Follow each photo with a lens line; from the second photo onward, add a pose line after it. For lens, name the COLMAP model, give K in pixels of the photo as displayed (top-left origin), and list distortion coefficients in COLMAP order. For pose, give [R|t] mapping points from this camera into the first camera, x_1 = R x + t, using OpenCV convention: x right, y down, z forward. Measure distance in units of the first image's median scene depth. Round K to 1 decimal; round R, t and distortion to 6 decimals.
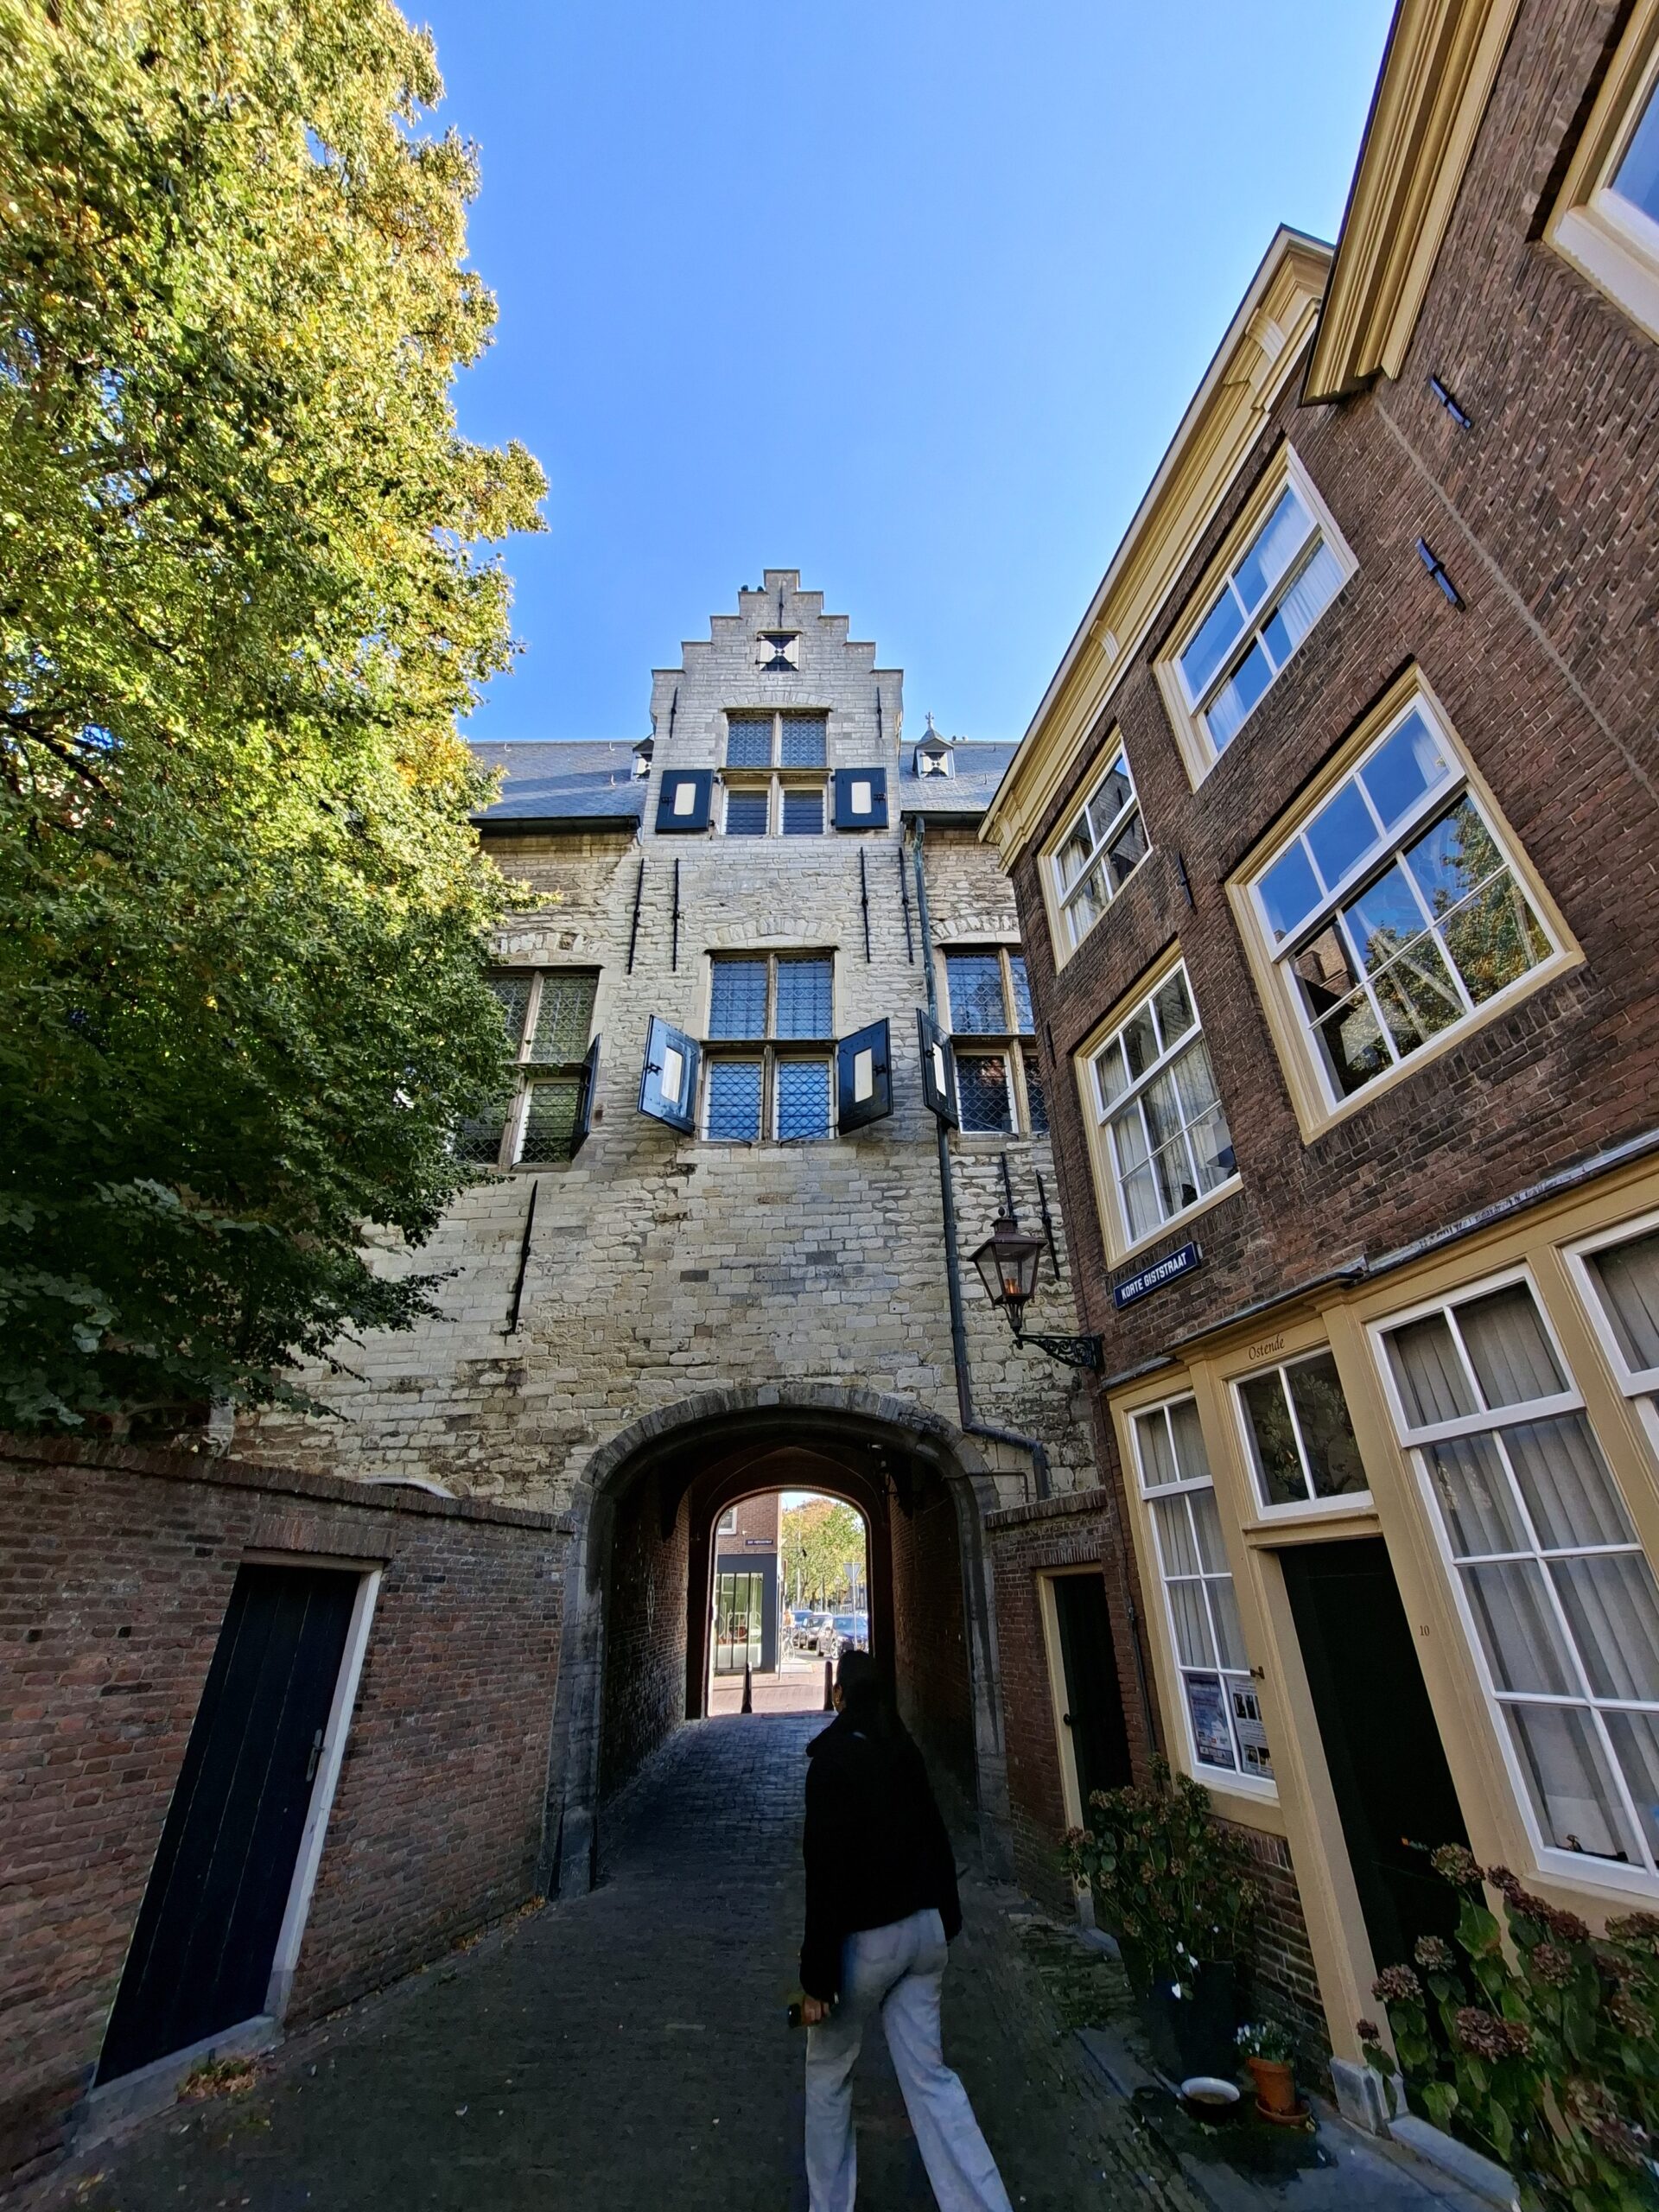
lens RADIAL K [[892.1, 0, 851.0], [0, 892.1, 1099.2], [0, 0, 1]] dist [-0.007223, 0.003316]
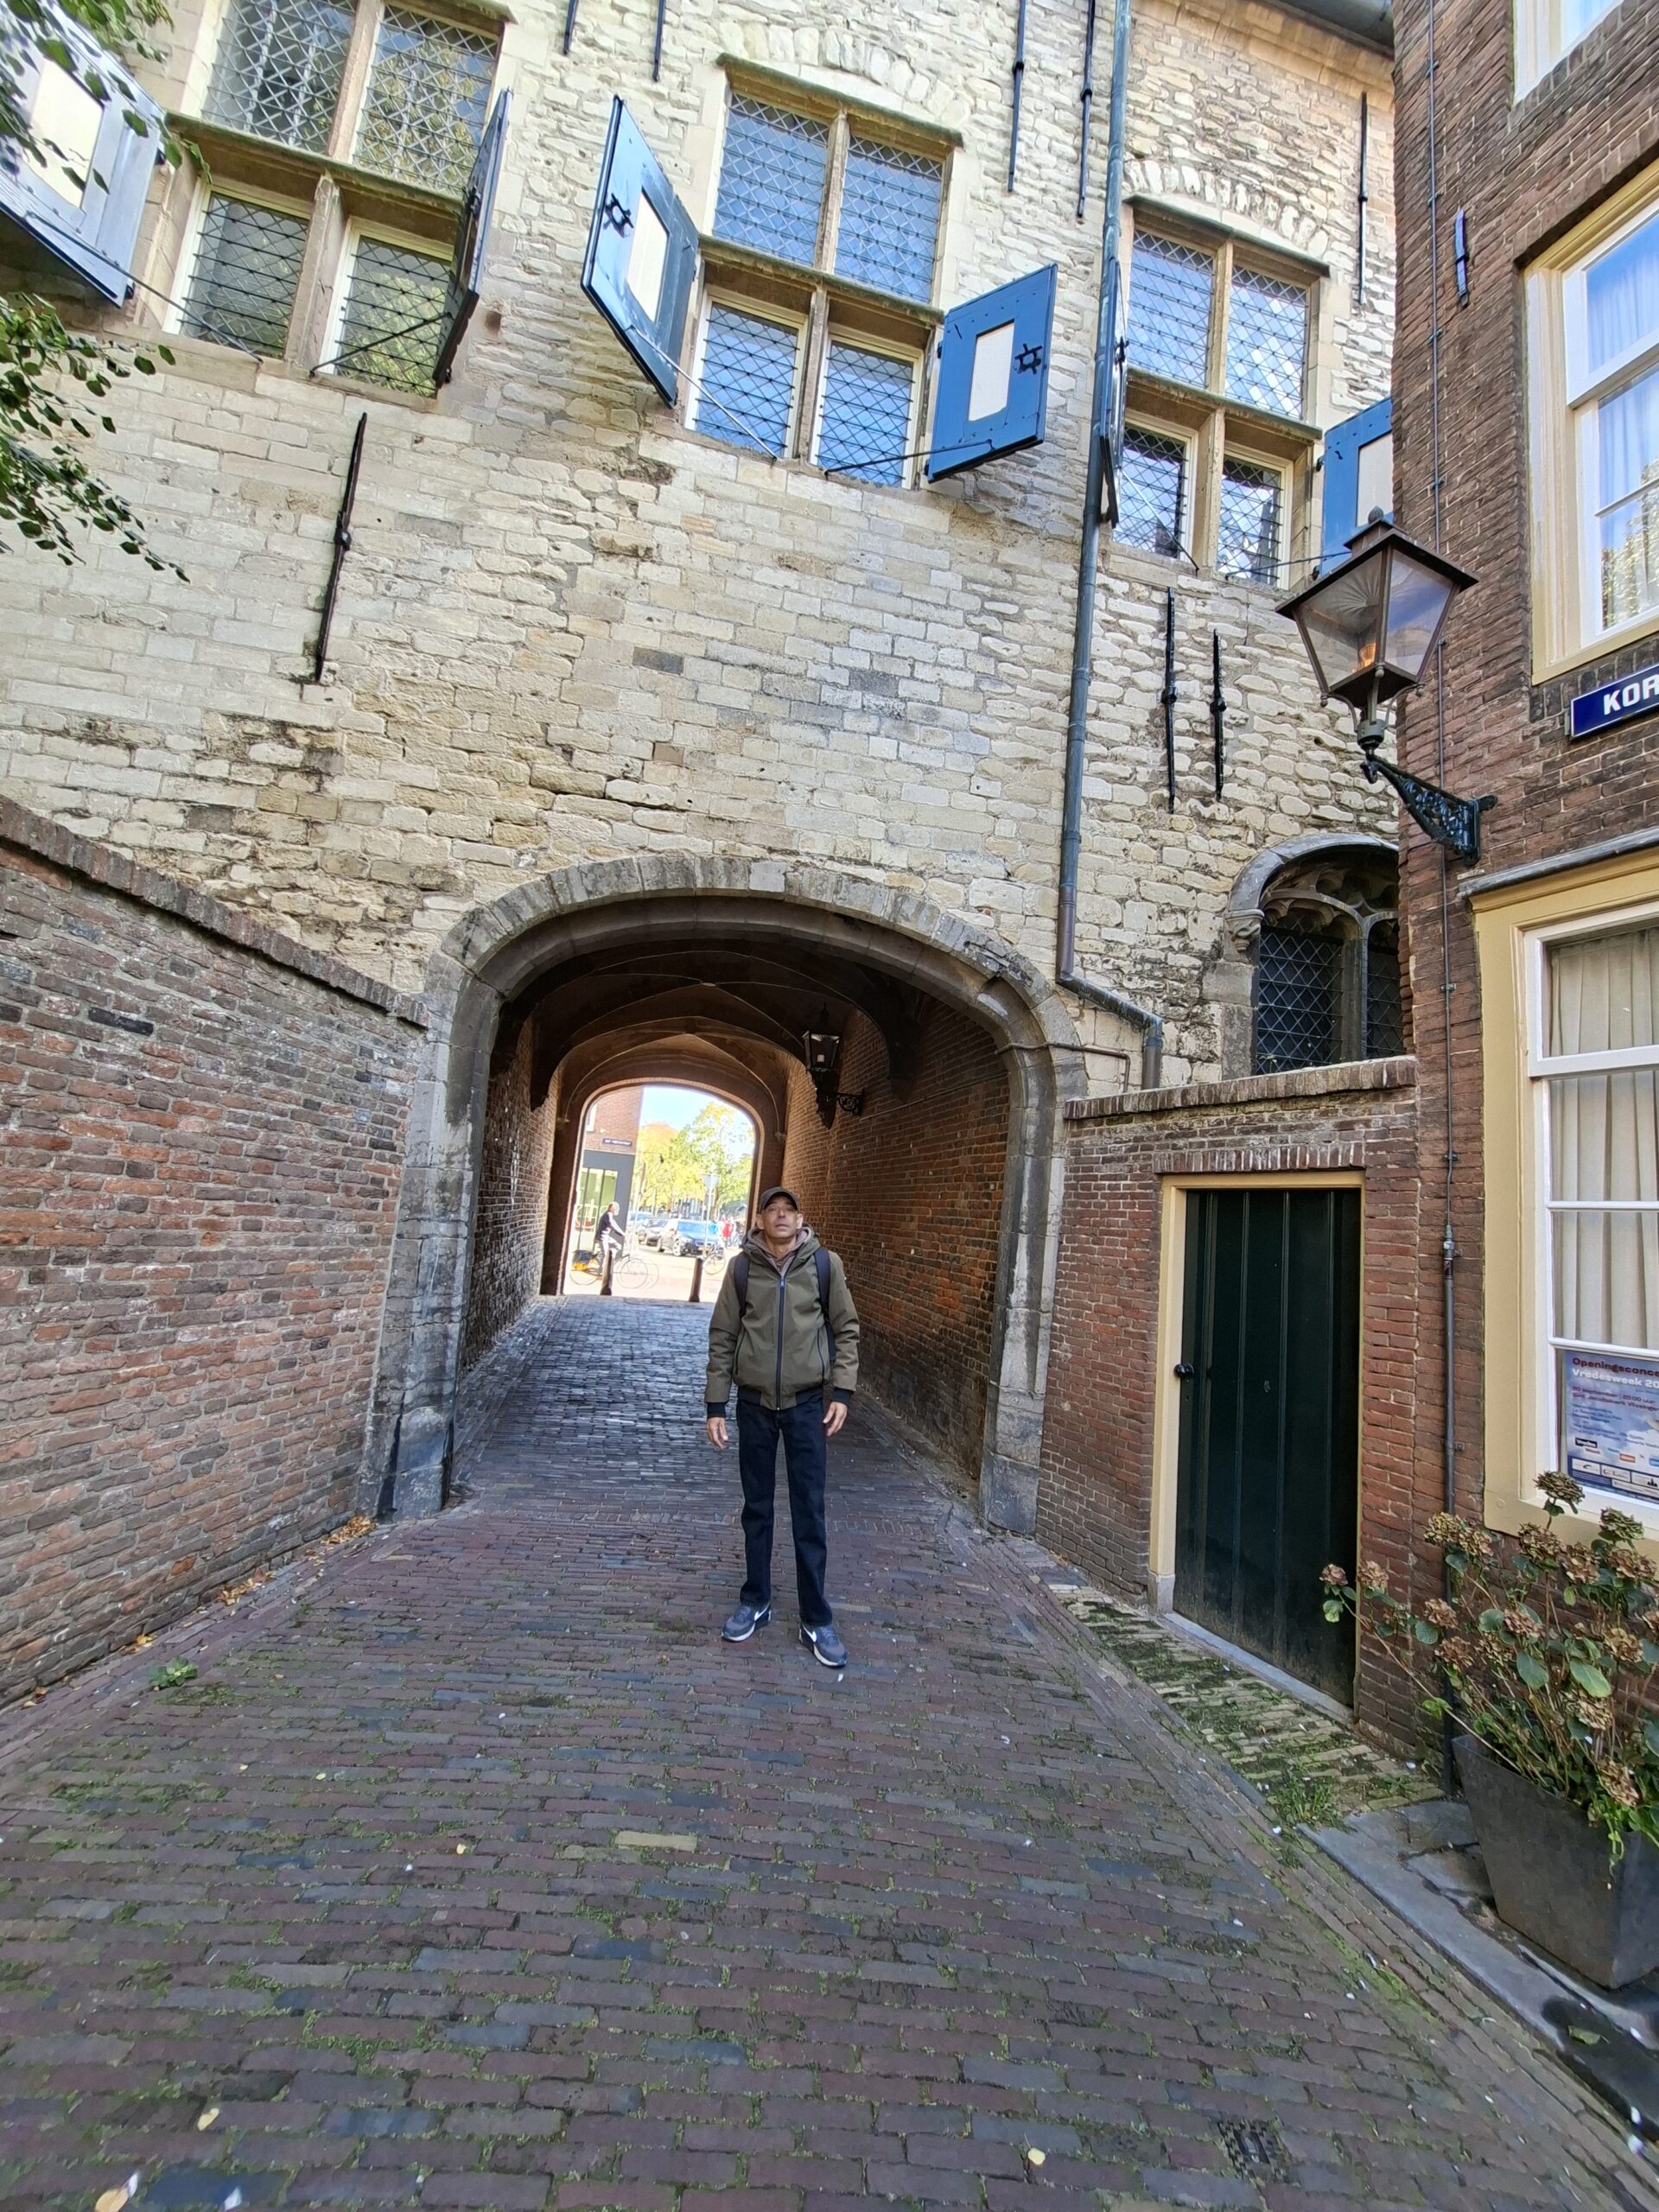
lens RADIAL K [[892.1, 0, 850.1], [0, 892.1, 1109.3], [0, 0, 1]] dist [-0.007223, 0.003316]
pose [[0.973453, 0.140594, 0.180615, -0.125949], [-0.198248, 0.912301, 0.358336, 0.246991], [-0.114395, -0.384630, 0.915955, 0.372002]]
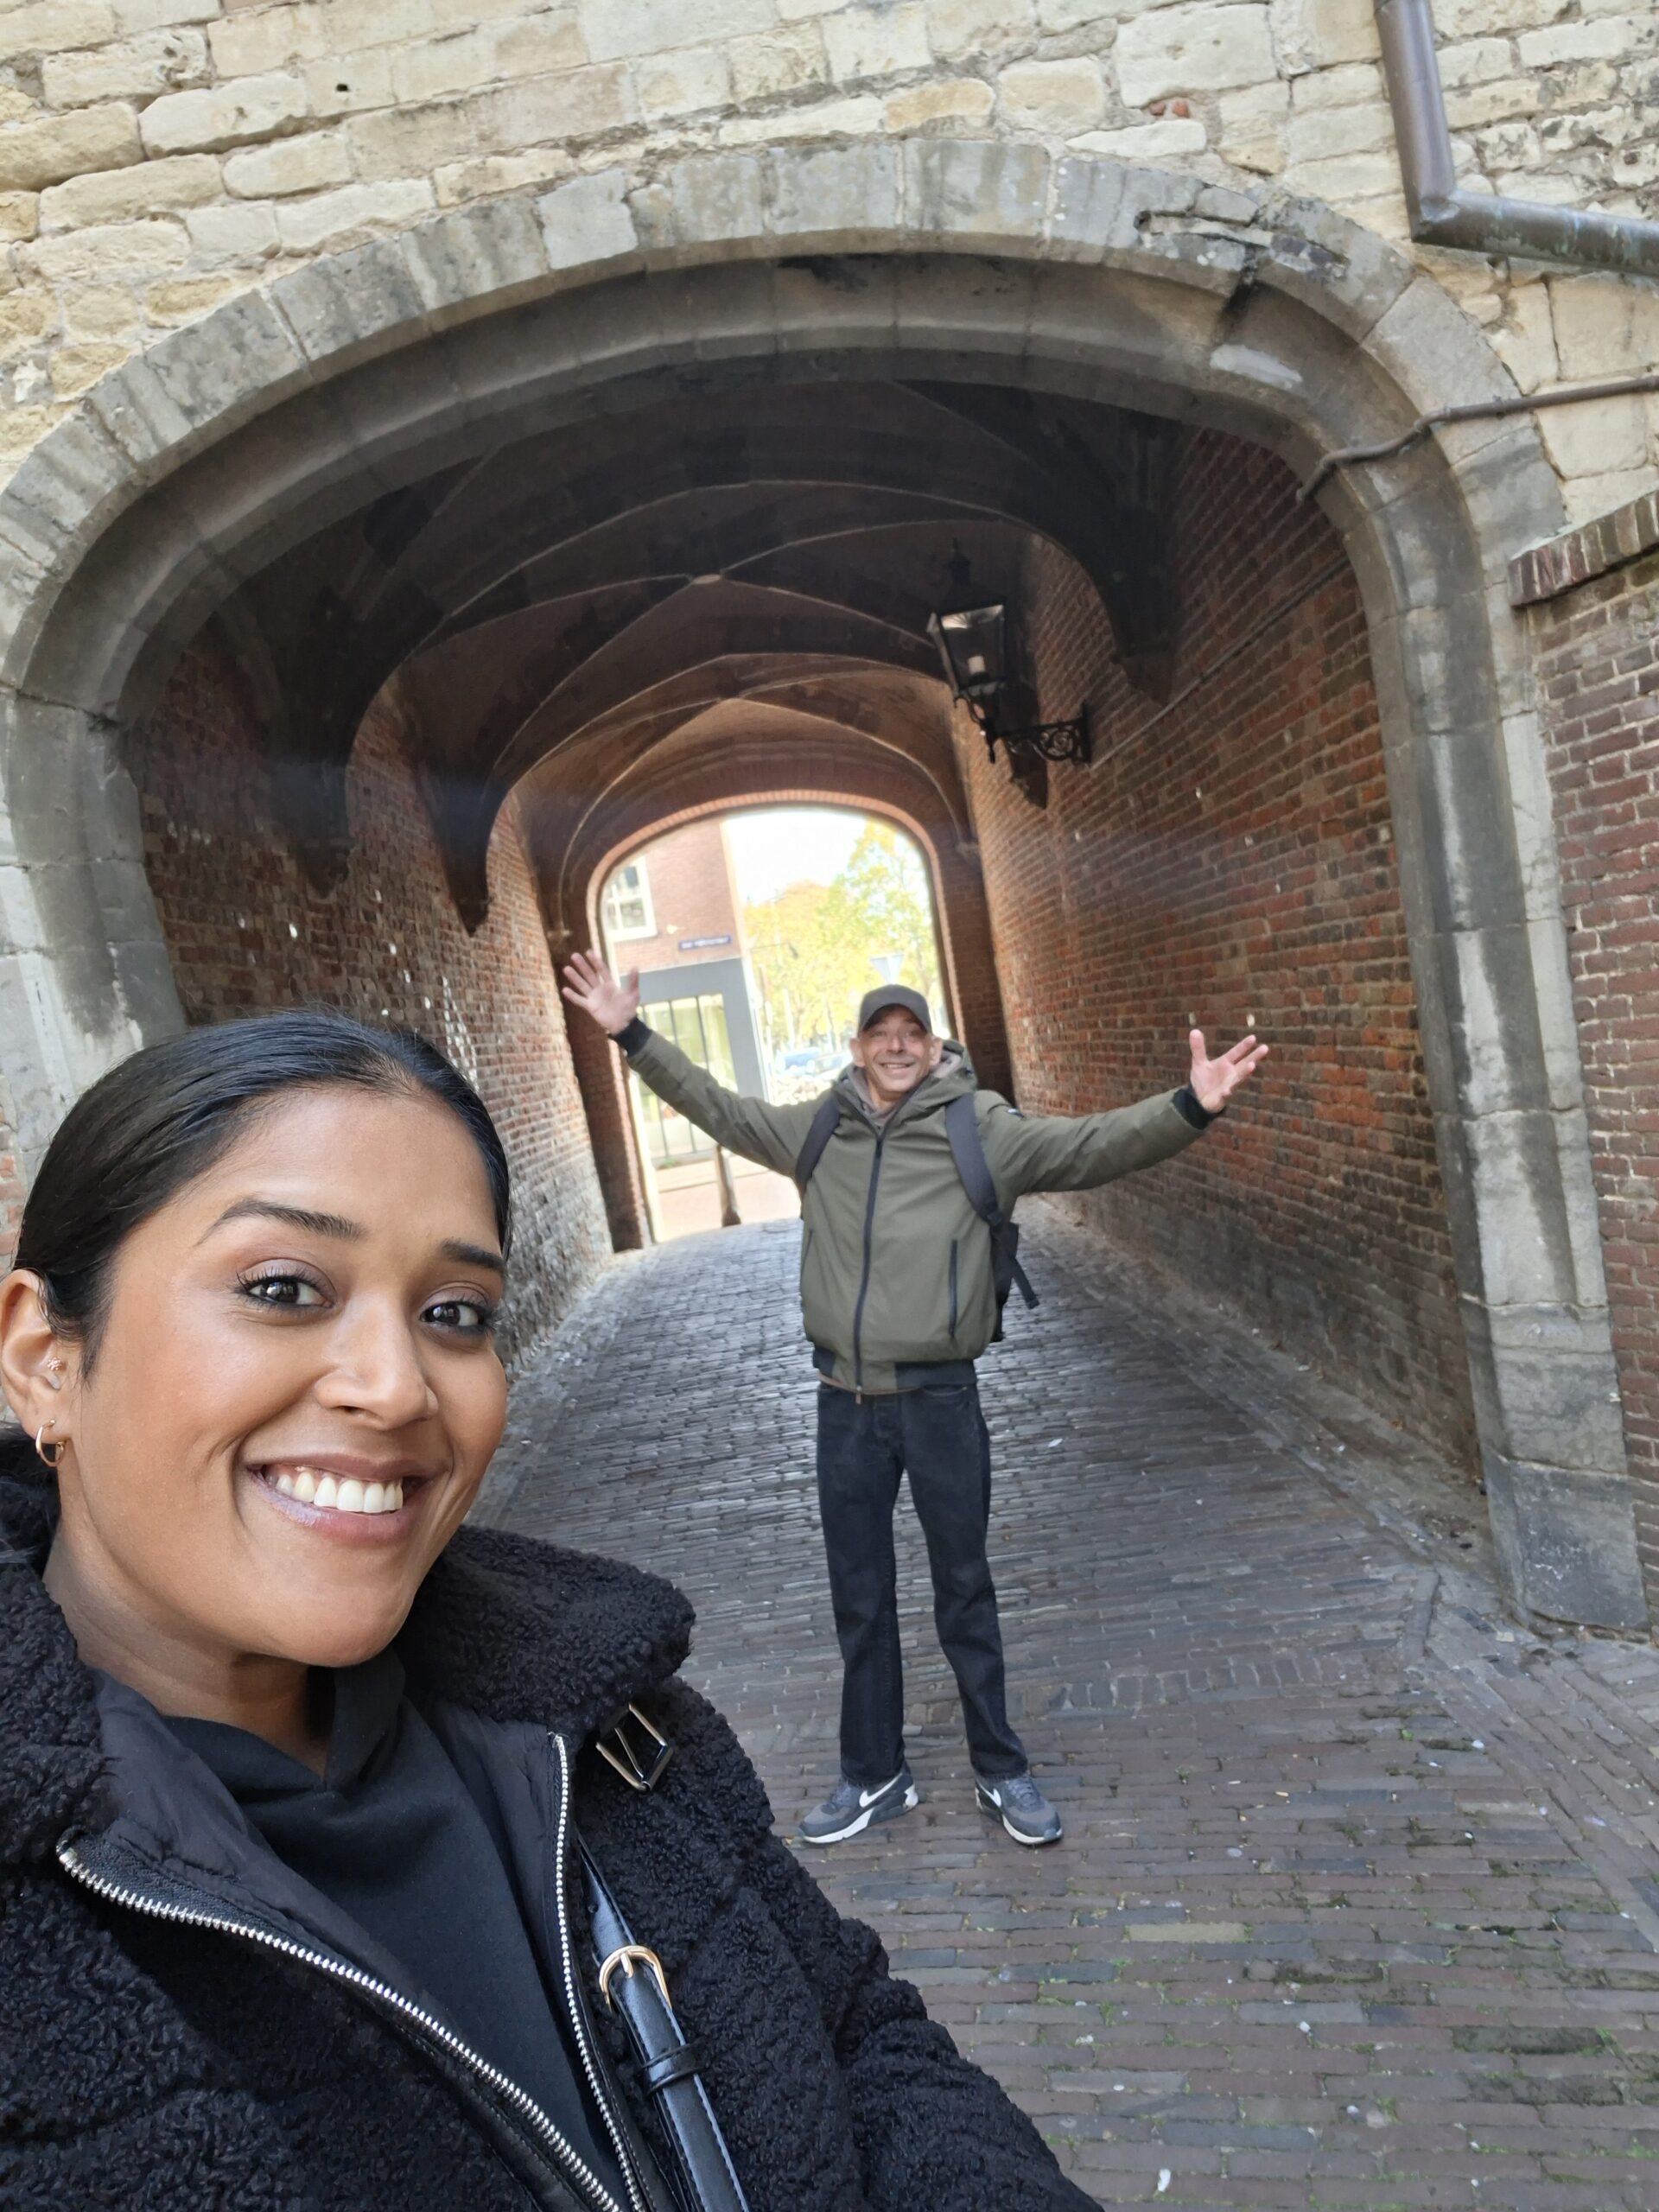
lens RADIAL K [[1630.2, 0, 822.6], [0, 1630.2, 1119.4], [0, 0, 1]] dist [0.033283, -0.018119]
pose [[0.990294, -0.133469, -0.038785, -0.045382], [0.133497, 0.835700, 0.532714, 0.306721], [-0.038688, -0.532721, 0.845406, 0.497625]]
